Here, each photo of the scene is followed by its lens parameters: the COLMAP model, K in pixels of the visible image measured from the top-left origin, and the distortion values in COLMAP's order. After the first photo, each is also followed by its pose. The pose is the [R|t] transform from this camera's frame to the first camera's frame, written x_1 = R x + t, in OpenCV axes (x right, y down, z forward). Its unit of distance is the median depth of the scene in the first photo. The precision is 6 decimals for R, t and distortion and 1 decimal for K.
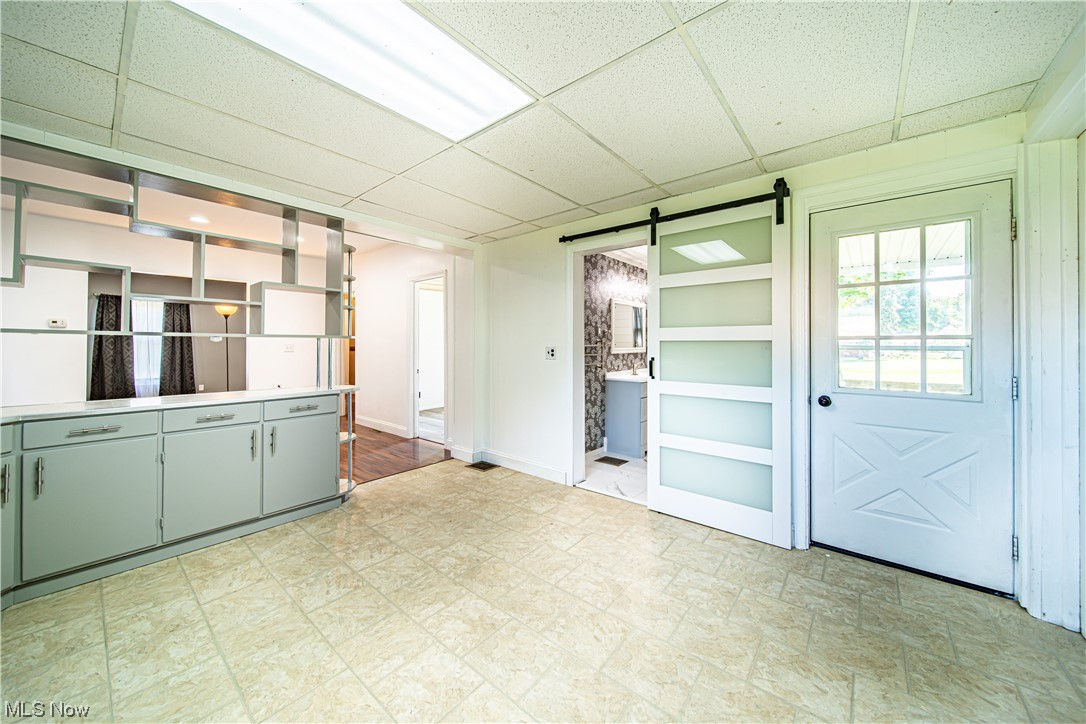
lens RADIAL K [[388.0, 0, 538.4], [0, 388.0, 340.5], [0, 0, 1]] dist [-0.001726, -0.000376]
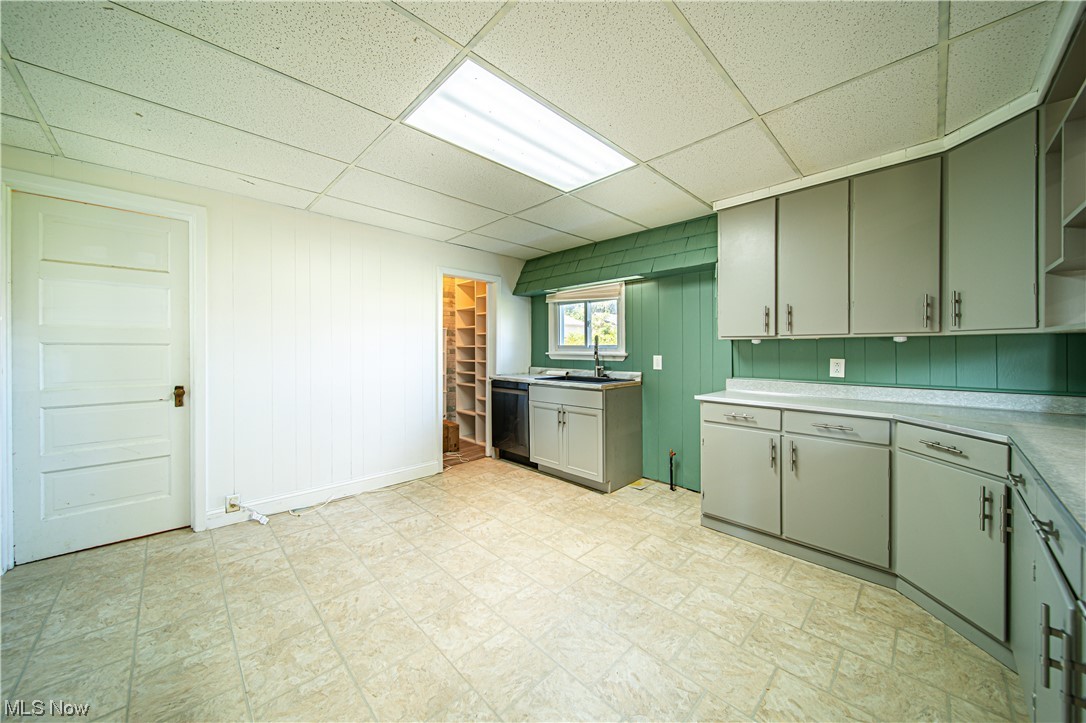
lens RADIAL K [[379.7, 0, 540.6], [0, 379.7, 355.0], [0, 0, 1]] dist [-0.001692, -0.000389]
pose [[-0.995242, -0.000820, 0.097431, -0.354605], [-0.000082, 0.999971, 0.007577, 0.015930], [-0.097434, 0.007533, -0.995213, 1.440268]]
